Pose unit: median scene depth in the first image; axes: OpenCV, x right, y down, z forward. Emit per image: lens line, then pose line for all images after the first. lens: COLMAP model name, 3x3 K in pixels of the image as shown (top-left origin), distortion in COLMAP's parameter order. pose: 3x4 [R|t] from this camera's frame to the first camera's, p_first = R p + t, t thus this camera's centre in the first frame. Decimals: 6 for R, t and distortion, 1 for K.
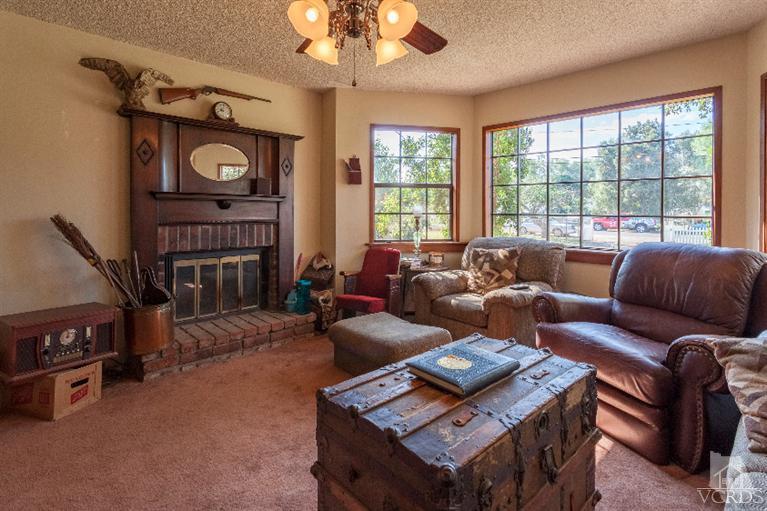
lens RADIAL K [[368.7, 0, 355.3], [0, 368.7, 215.6], [0, 0, 1]] dist [0.000313, -0.000672]
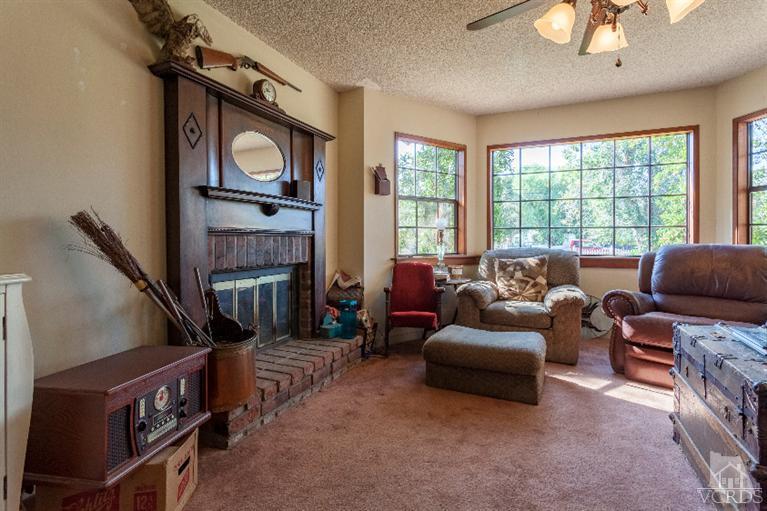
lens RADIAL K [[368.7, 0, 376.5], [0, 368.7, 242.4], [0, 0, 1]] dist [0.000313, -0.000672]
pose [[0.924466, -0.009313, 0.381150, -0.440602], [0.009317, 0.999955, 0.001834, 0.040171], [-0.381150, 0.001856, 0.924511, 0.175036]]
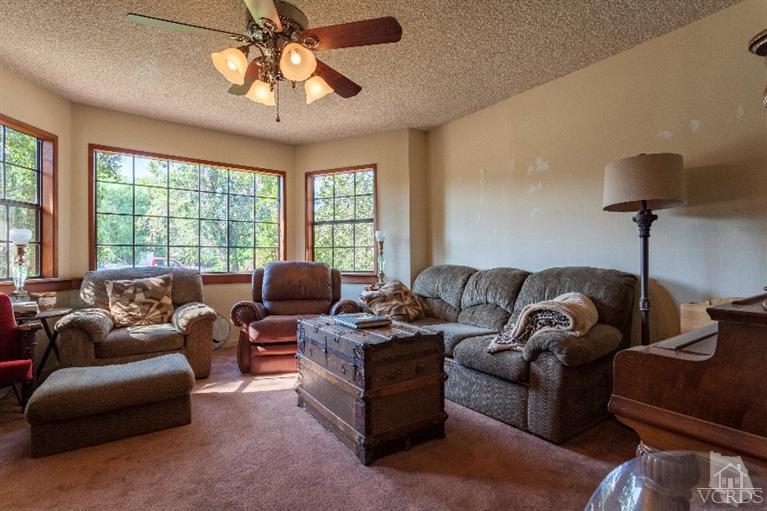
lens RADIAL K [[368.7, 0, 389.9], [0, 368.7, 260.2], [0, 0, 1]] dist [0.000313, -0.000672]
pose [[0.130526, -0.012659, 0.991364, -0.529069], [0.010428, 0.999881, 0.011395, 0.038709], [-0.991390, 0.008851, 0.130643, 0.229126]]
